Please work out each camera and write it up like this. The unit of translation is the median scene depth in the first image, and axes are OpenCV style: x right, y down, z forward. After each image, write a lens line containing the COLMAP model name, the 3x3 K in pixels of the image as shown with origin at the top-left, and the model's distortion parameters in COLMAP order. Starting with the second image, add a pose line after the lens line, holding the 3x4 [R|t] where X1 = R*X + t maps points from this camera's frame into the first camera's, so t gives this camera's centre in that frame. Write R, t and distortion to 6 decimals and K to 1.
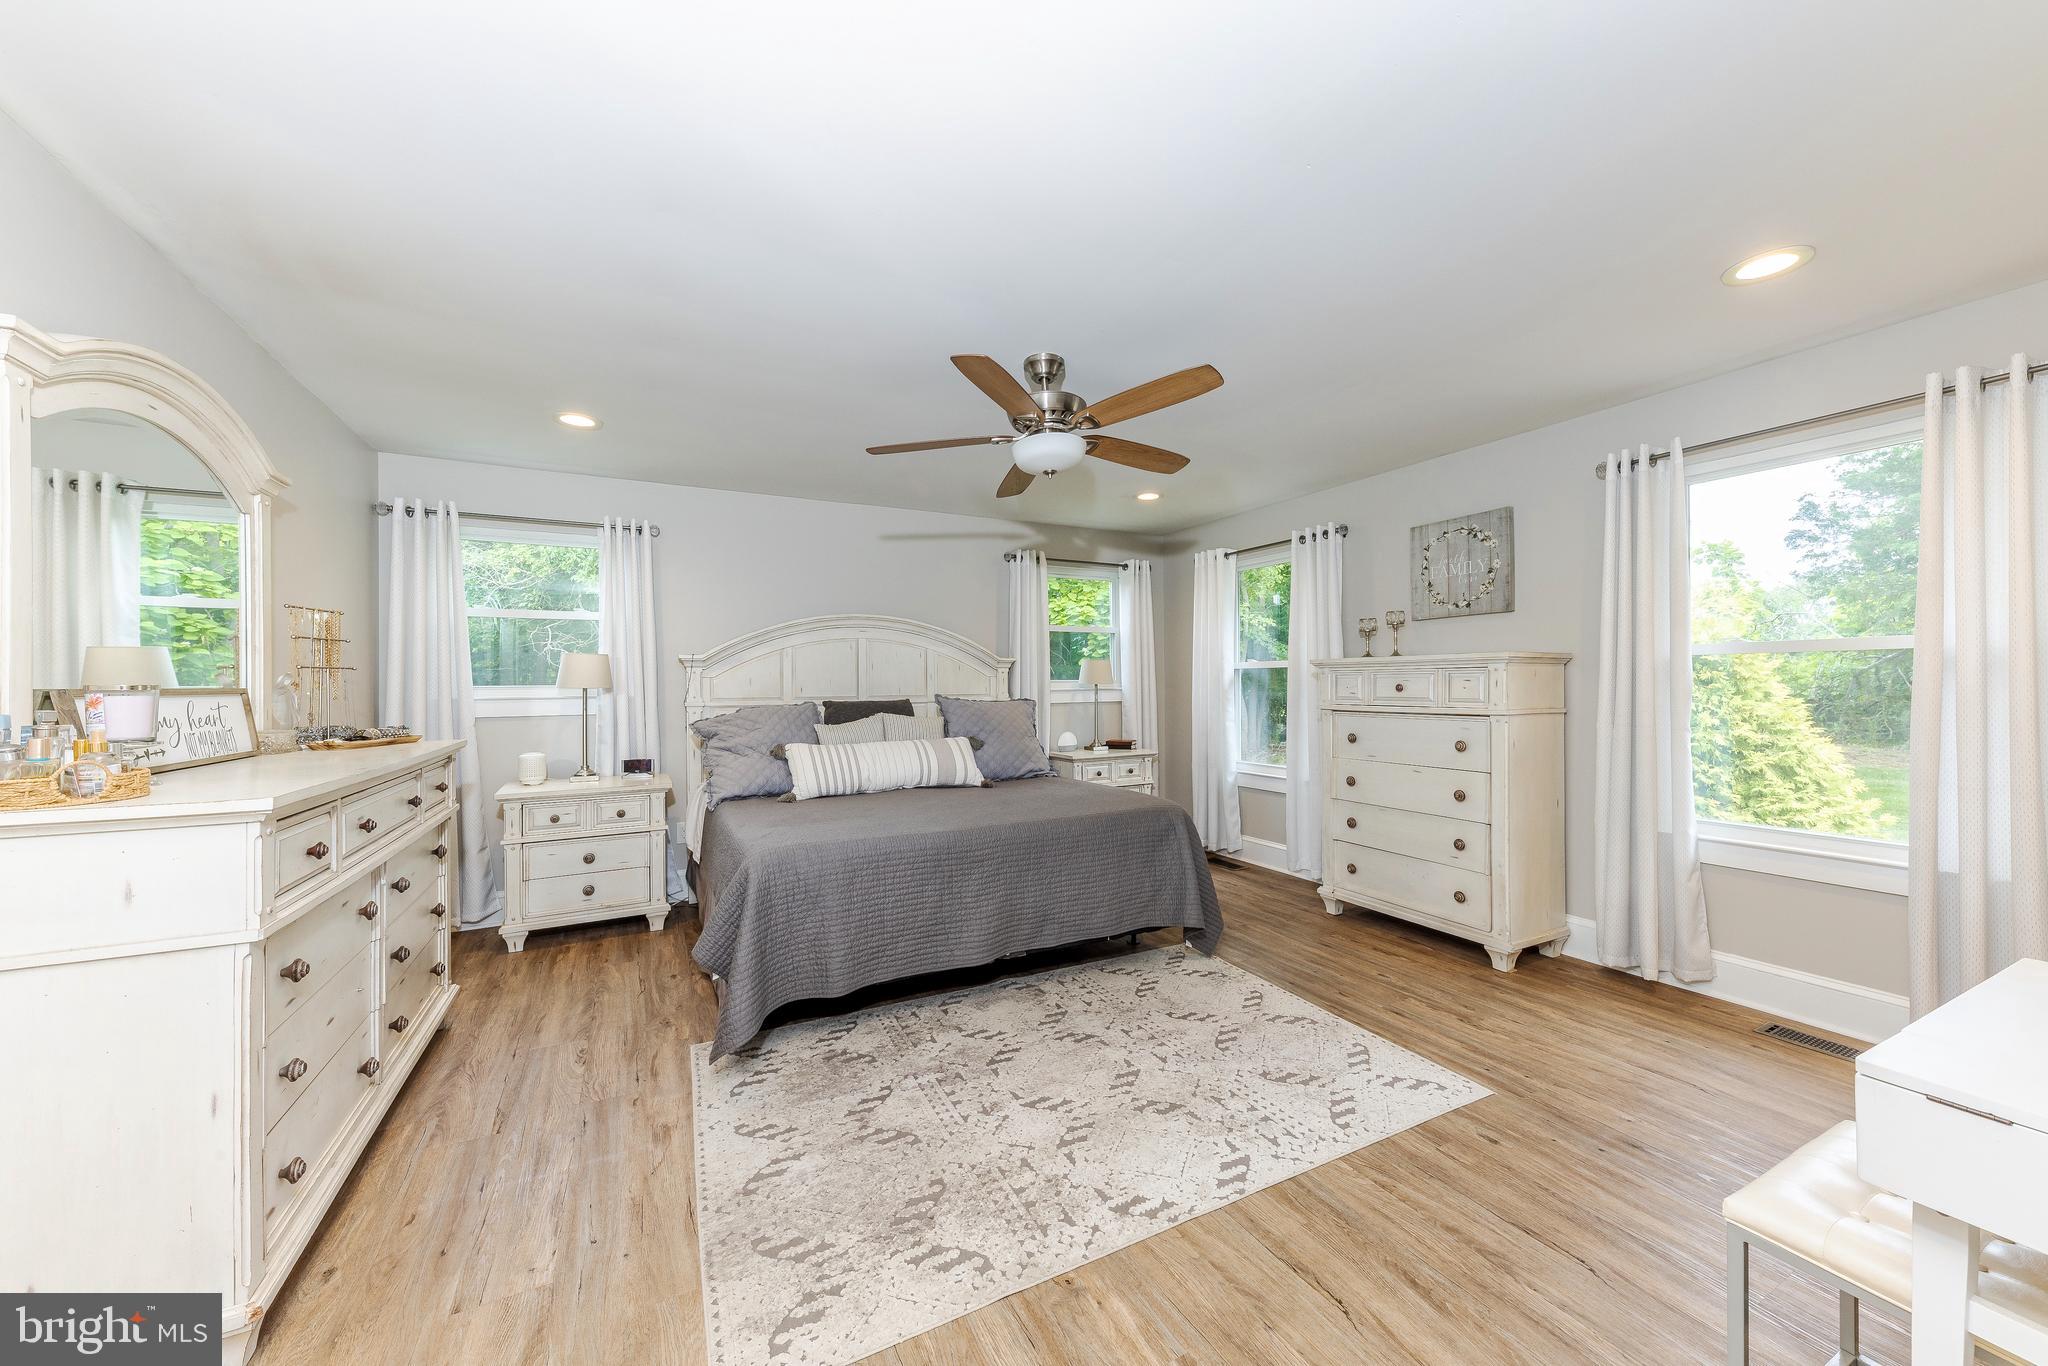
lens RADIAL K [[703.1, 0, 1027.7], [0, 703.1, 685.7], [0, 0, 1]] dist [0.005383, -0.000831]
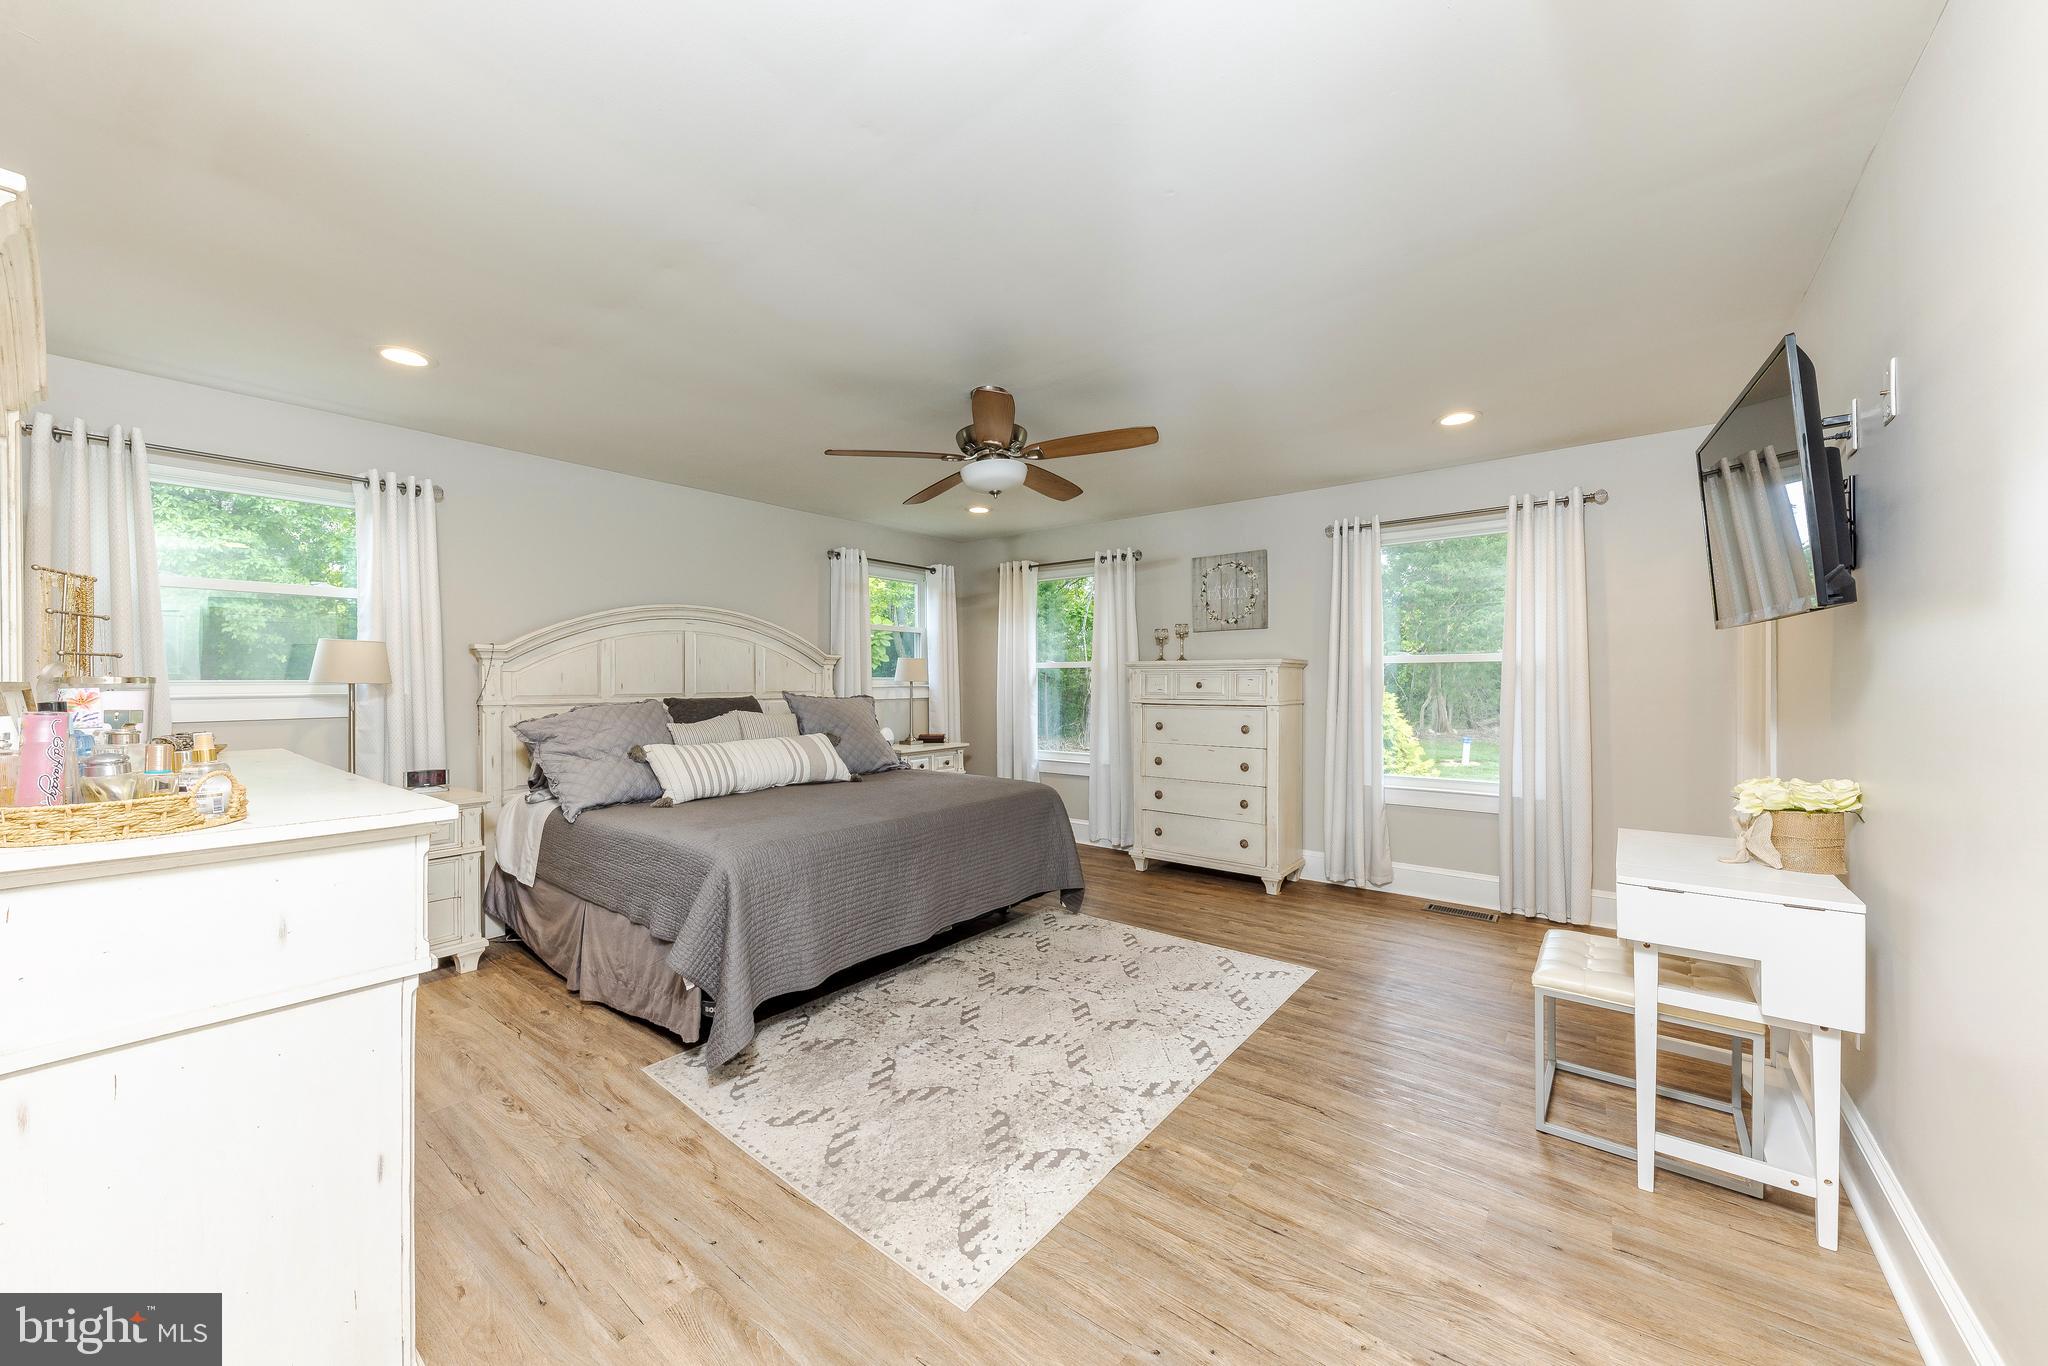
lens RADIAL K [[703.1, 0, 1010.4], [0, 703.1, 686.8], [0, 0, 1]] dist [0.005383, -0.000831]
pose [[0.917588, 0.000870, 0.397531, -0.340581], [-0.002568, 0.999990, 0.003739, 0.002281], [-0.397524, -0.004451, 0.917581, -0.036481]]
